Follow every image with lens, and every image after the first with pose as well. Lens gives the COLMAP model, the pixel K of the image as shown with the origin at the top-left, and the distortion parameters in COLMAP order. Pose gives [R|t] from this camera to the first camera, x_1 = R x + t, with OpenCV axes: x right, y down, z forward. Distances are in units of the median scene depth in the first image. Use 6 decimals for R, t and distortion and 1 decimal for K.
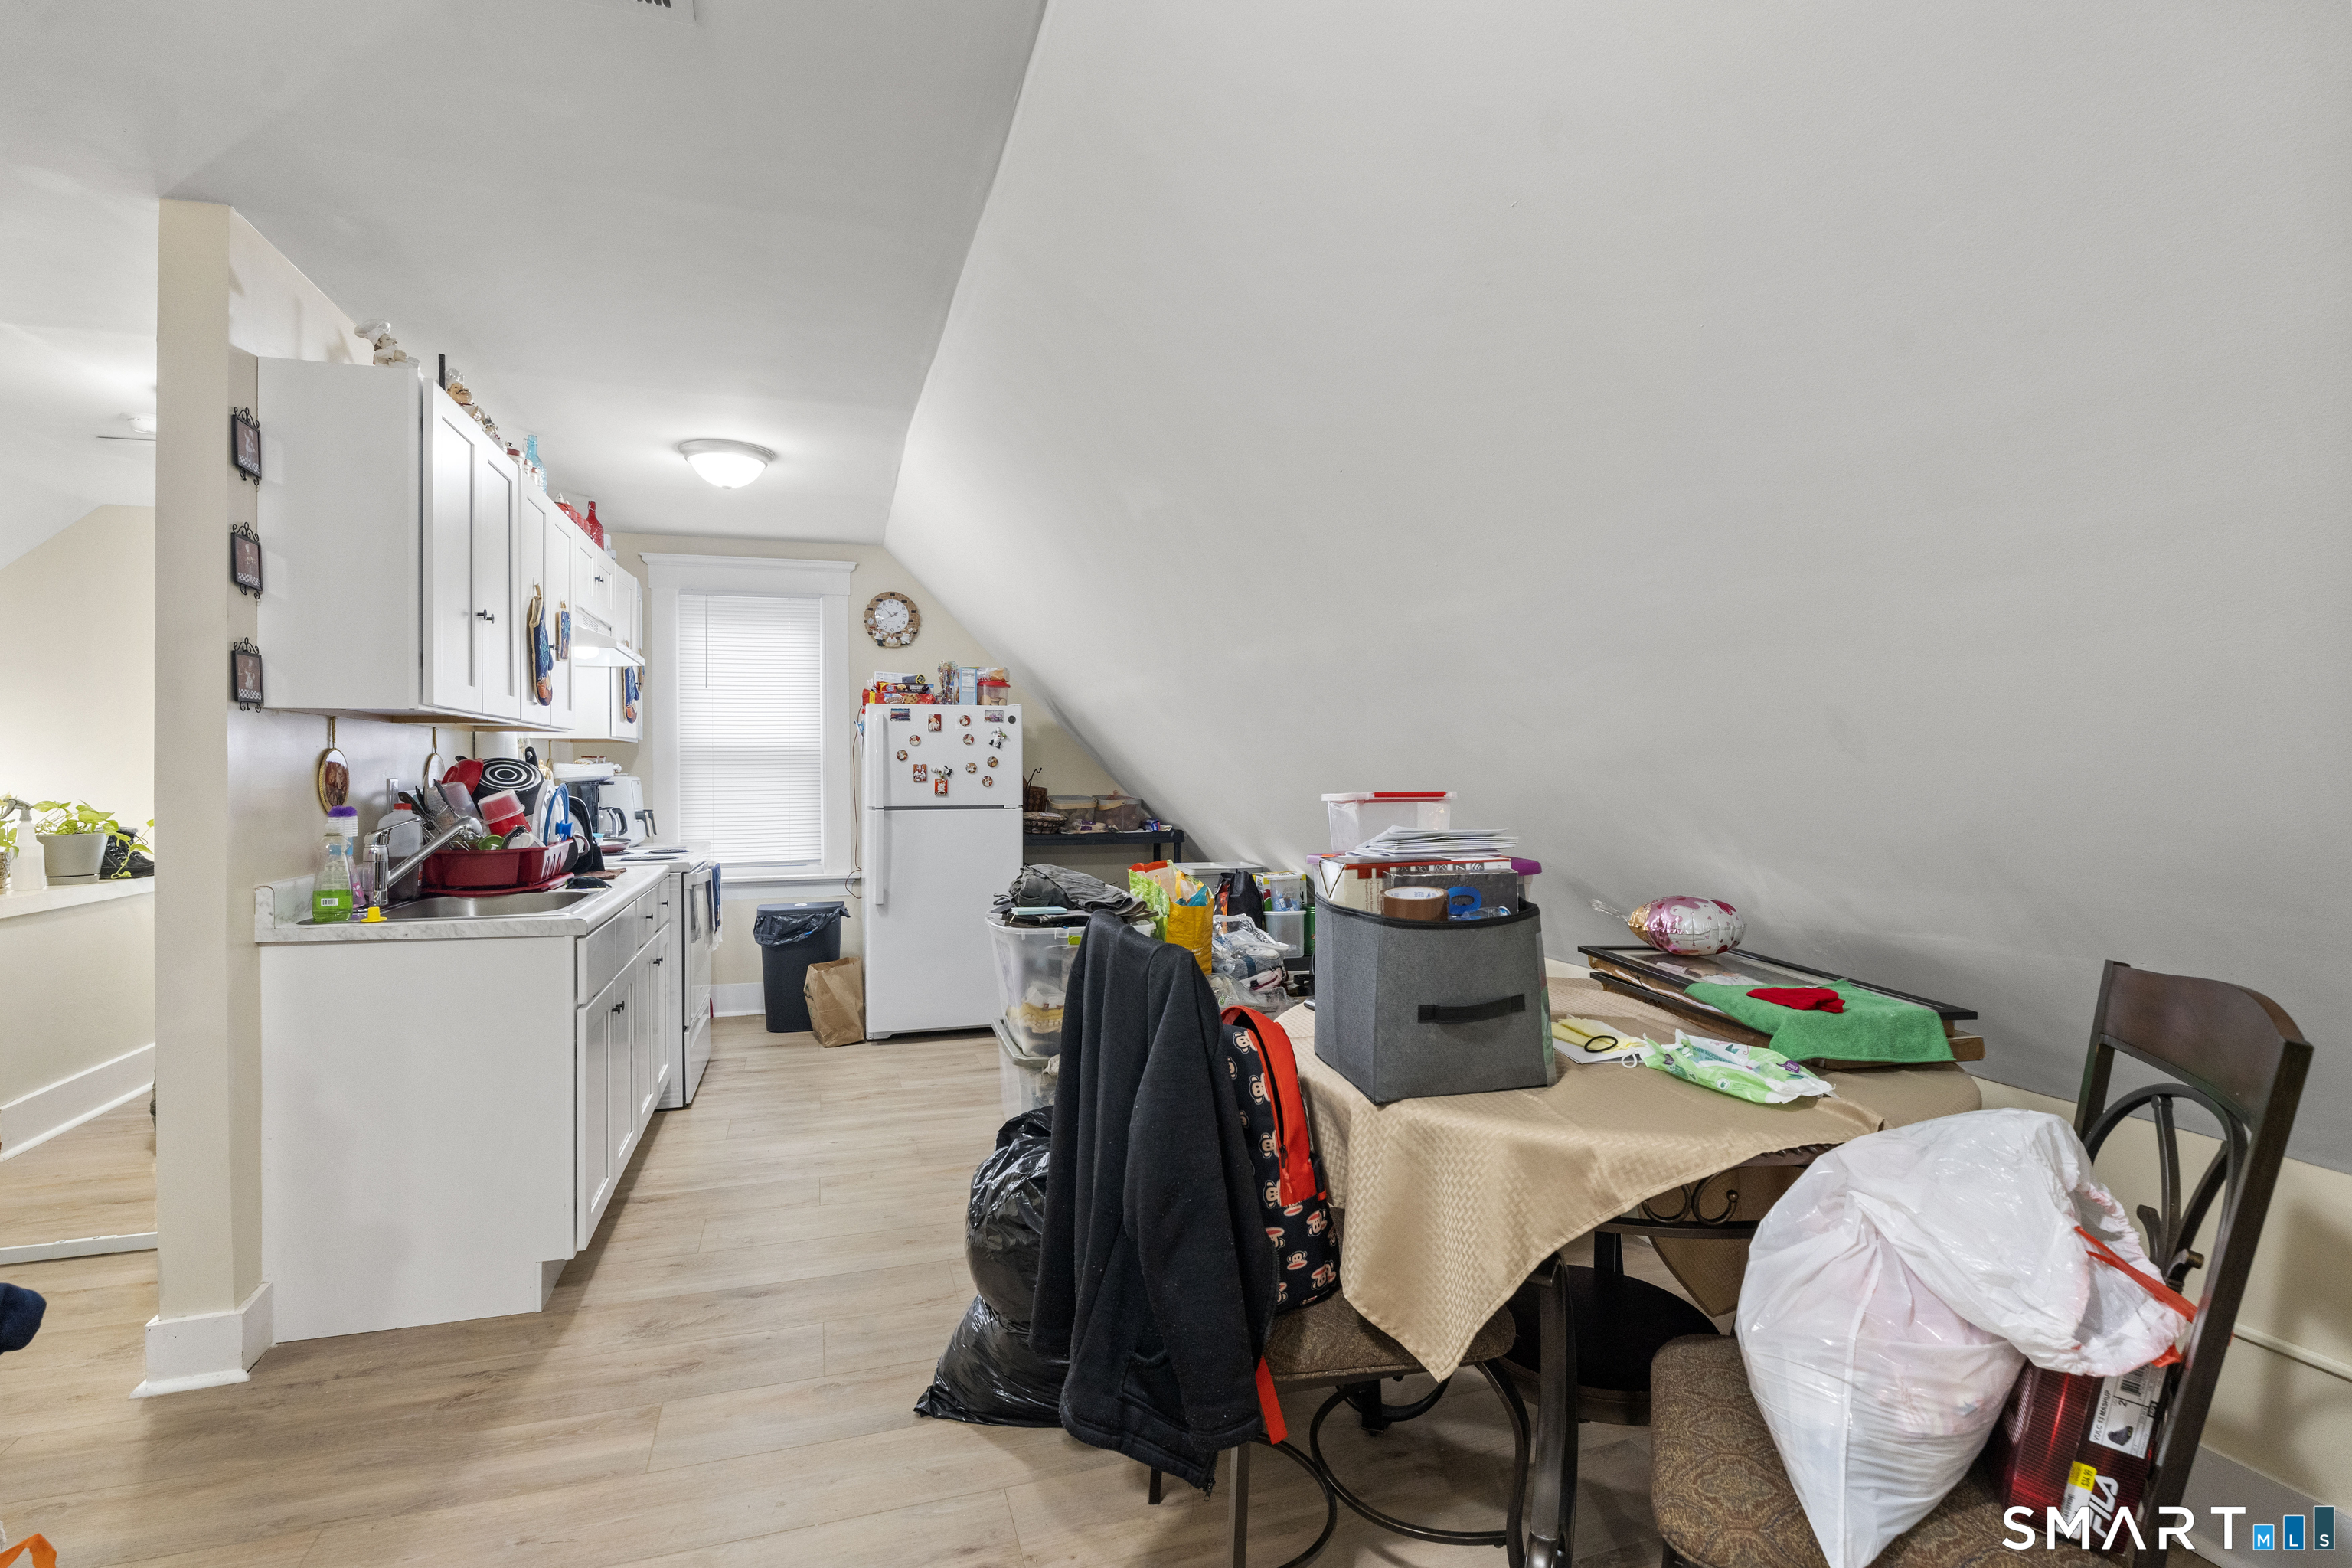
lens RADIAL K [[1081.5, 0, 1171.6], [0, 1081.5, 778.0], [0, 0, 1]] dist [-0.008499, -0.002949]
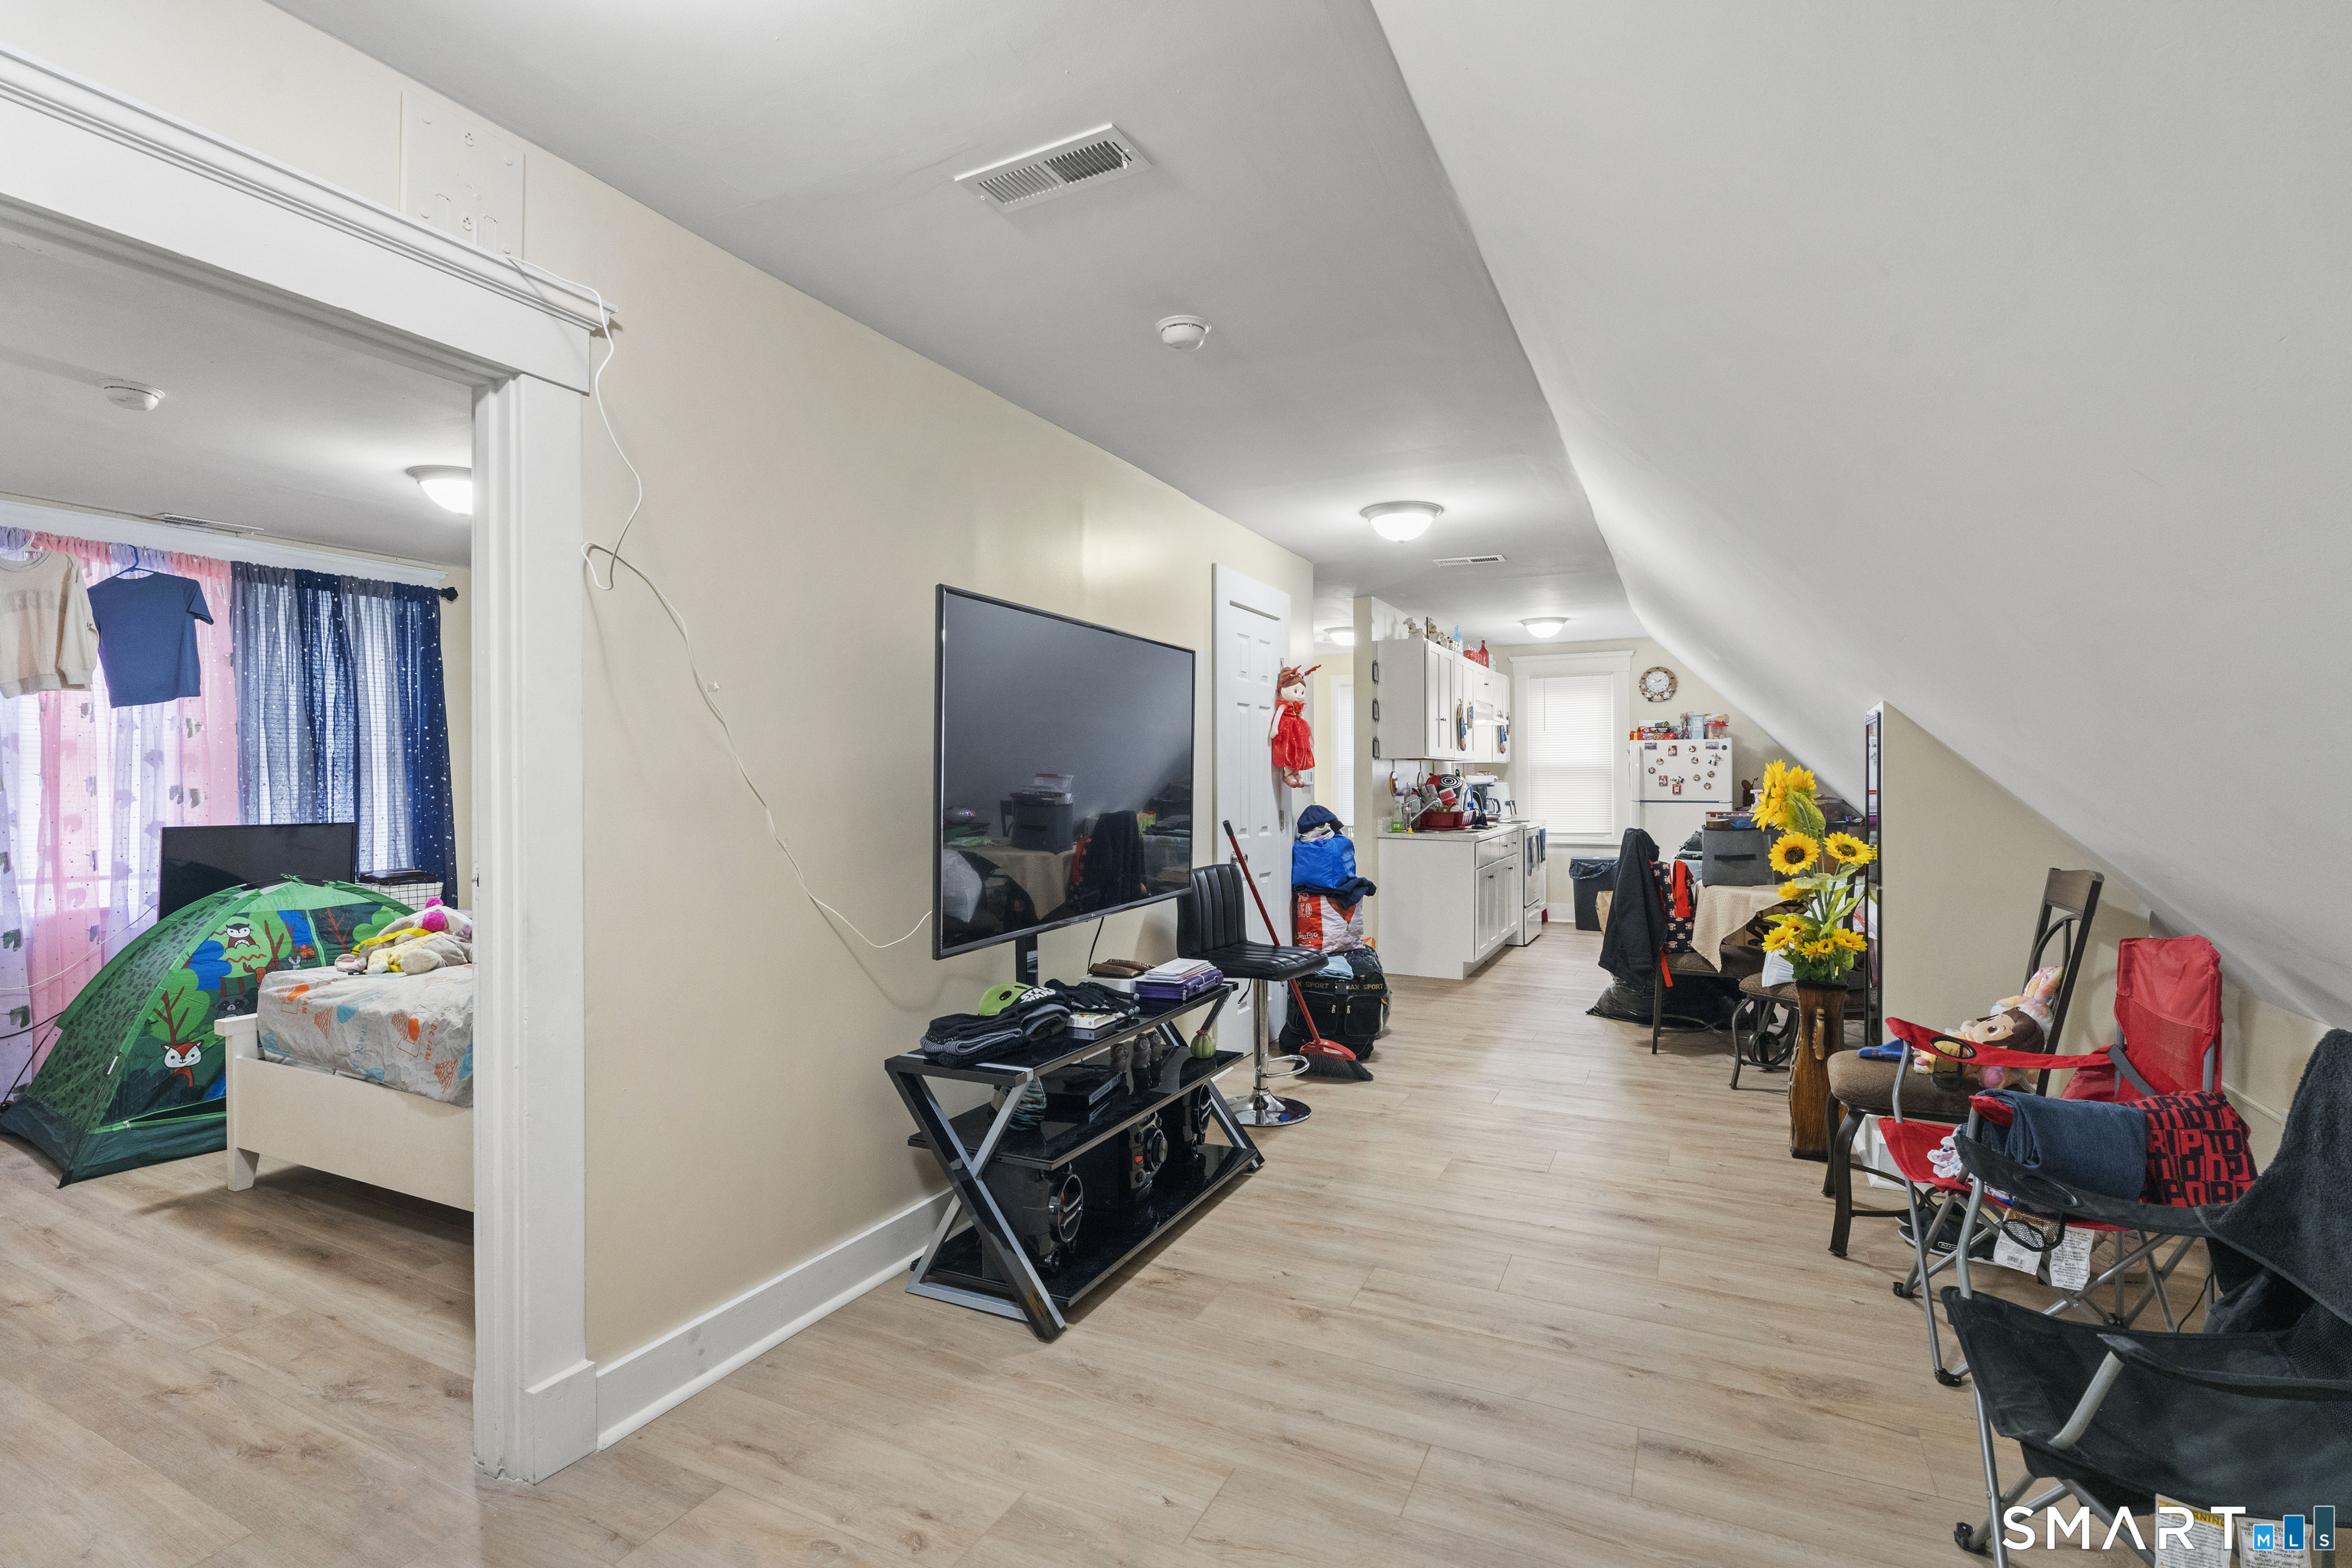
lens RADIAL K [[1081.5, 0, 1171.0], [0, 1081.5, 775.2], [0, 0, 1]] dist [-0.008499, -0.002949]
pose [[0.710209, -0.000283, -0.703991, 0.502230], [-0.005537, 0.999967, -0.005987, 0.001097], [0.703969, 0.008151, 0.710184, -0.903202]]
